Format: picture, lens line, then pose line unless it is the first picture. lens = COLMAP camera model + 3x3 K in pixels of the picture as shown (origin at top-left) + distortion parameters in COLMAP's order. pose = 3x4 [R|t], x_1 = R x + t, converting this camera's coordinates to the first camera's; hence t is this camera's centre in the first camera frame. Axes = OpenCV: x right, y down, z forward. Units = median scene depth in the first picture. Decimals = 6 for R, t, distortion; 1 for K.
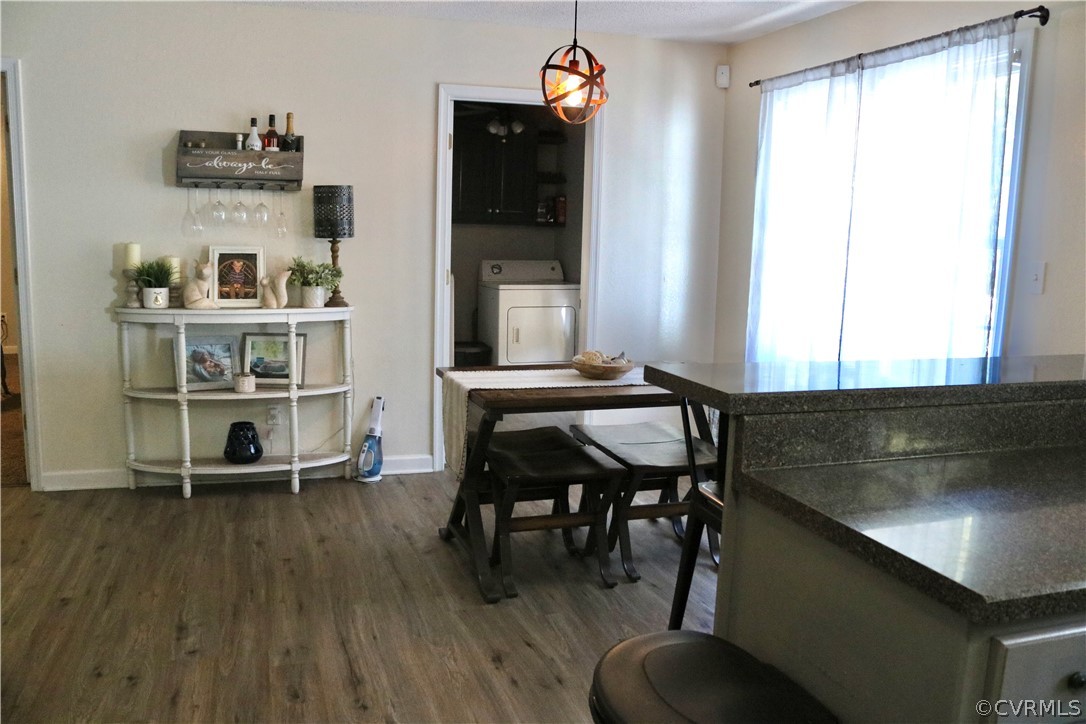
lens RADIAL K [[891.2, 0, 537.3], [0, 891.2, 354.0], [0, 0, 1]] dist [-0.164827, 0.113824]
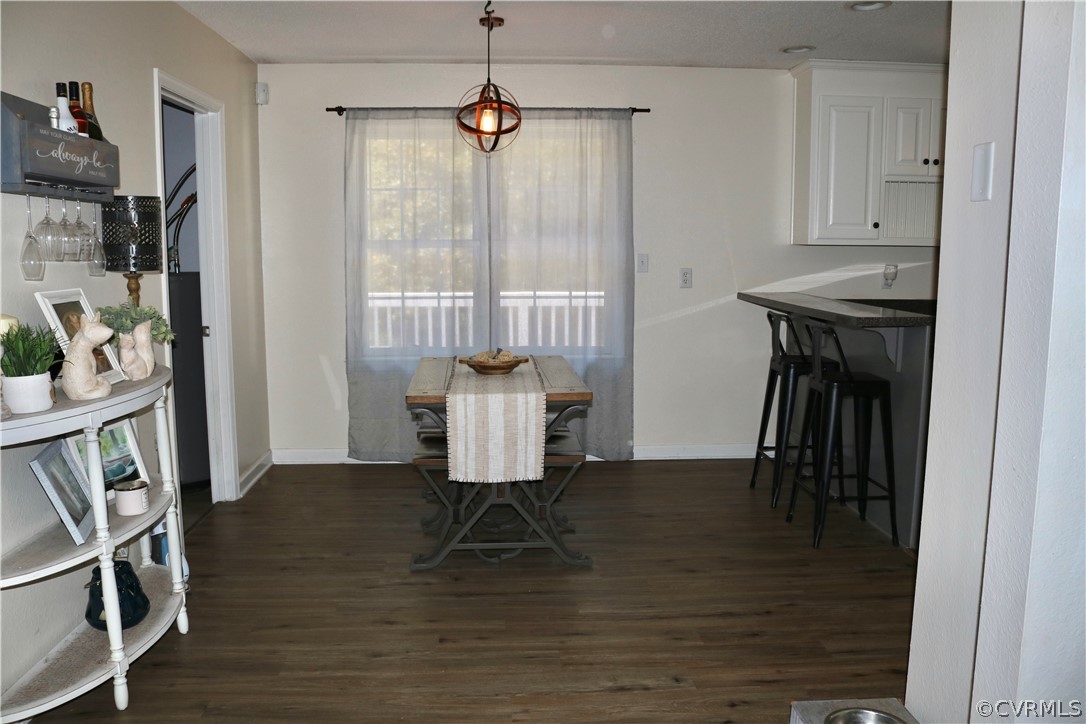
lens RADIAL K [[891.2, 0, 537.3], [0, 891.2, 354.0], [0, 0, 1]] dist [-0.164827, 0.113824]
pose [[0.247760, -0.144014, 0.958058, -1.079466], [0.140881, 0.983734, 0.111441, -0.126490], [-0.958524, 0.107362, 0.264019, 0.677357]]
